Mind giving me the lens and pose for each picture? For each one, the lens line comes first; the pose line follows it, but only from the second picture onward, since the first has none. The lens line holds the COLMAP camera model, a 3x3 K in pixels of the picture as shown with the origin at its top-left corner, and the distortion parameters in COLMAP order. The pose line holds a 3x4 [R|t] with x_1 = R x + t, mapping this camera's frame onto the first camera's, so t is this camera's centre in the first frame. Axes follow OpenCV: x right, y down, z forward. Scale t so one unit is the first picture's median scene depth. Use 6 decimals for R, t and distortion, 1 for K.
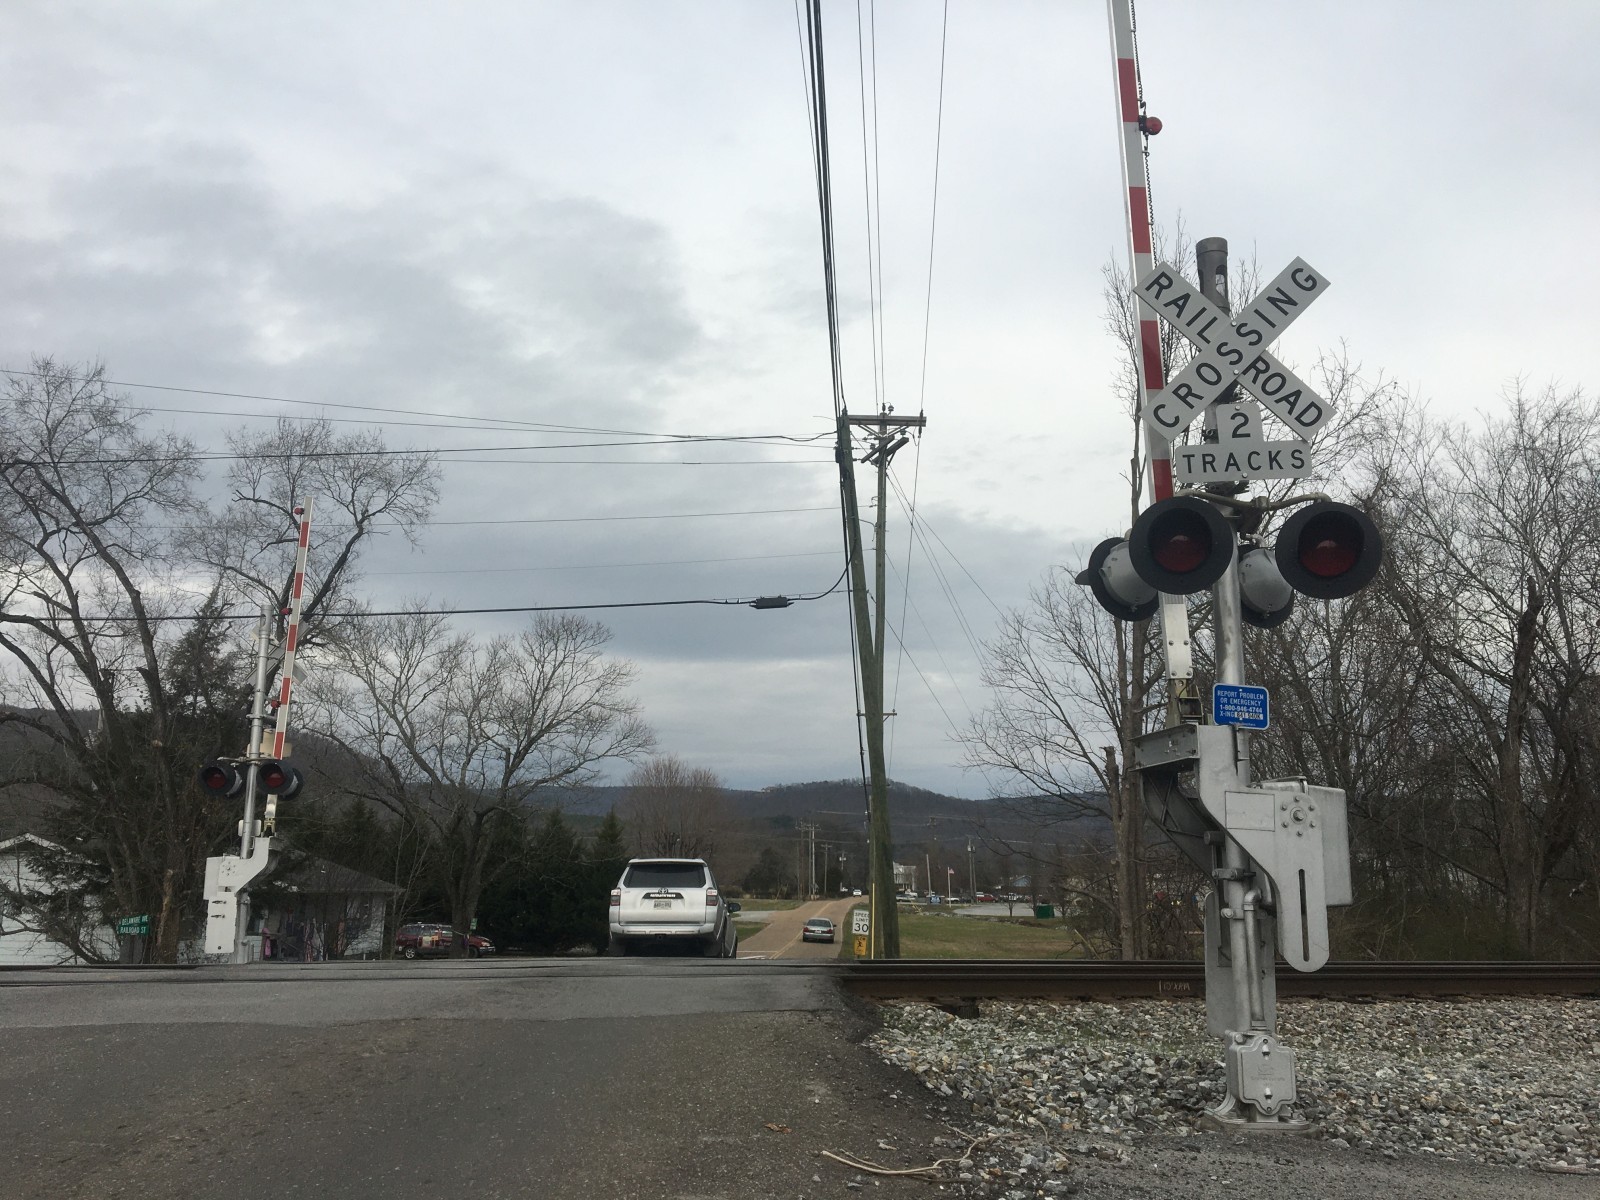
lens RADIAL K [[1364.1, 0, 781.6], [0, 1364.1, 605.6], [0, 0, 1]] dist [0.091403, -0.128978]
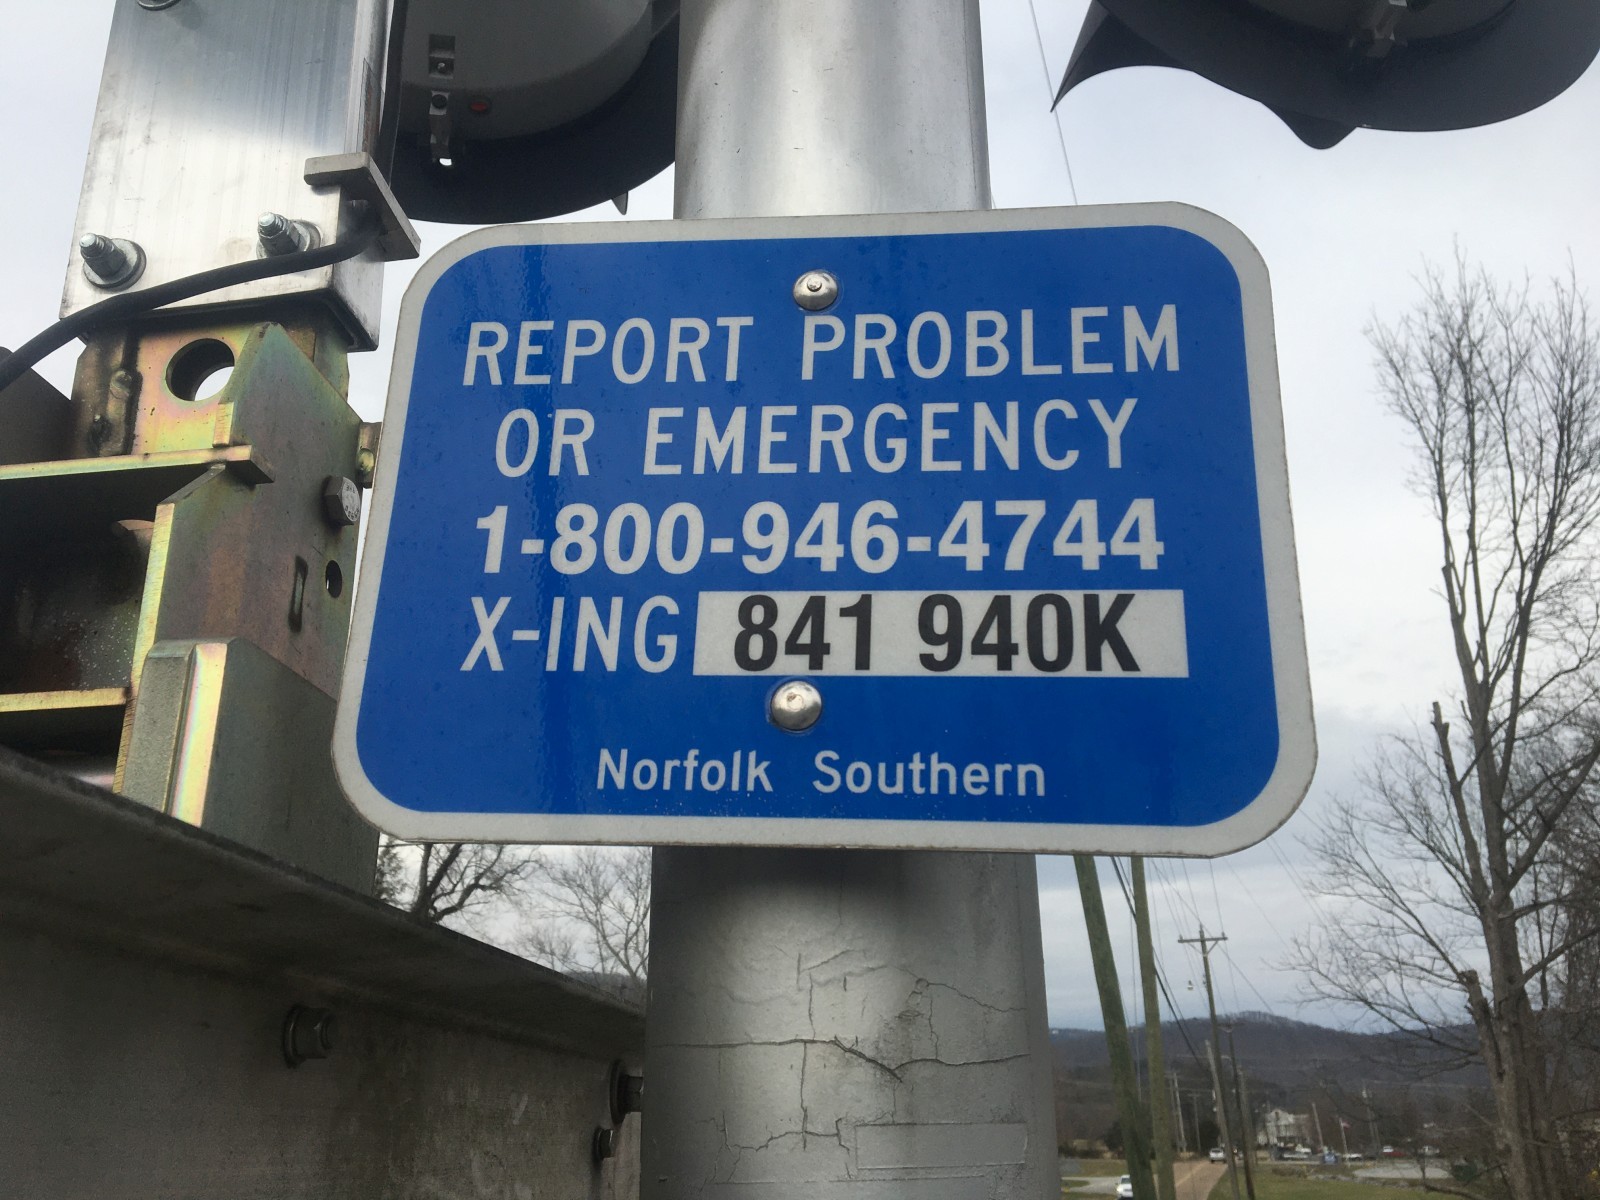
lens RADIAL K [[1364.1, 0, 788.4], [0, 1364.1, 595.5], [0, 0, 1]] dist [0.091403, -0.128978]
pose [[0.969600, -0.108826, -0.219165, 0.051041], [0.069131, 0.981000, -0.181273, 0.012973], [0.234728, 0.160611, 0.958701, 0.139750]]
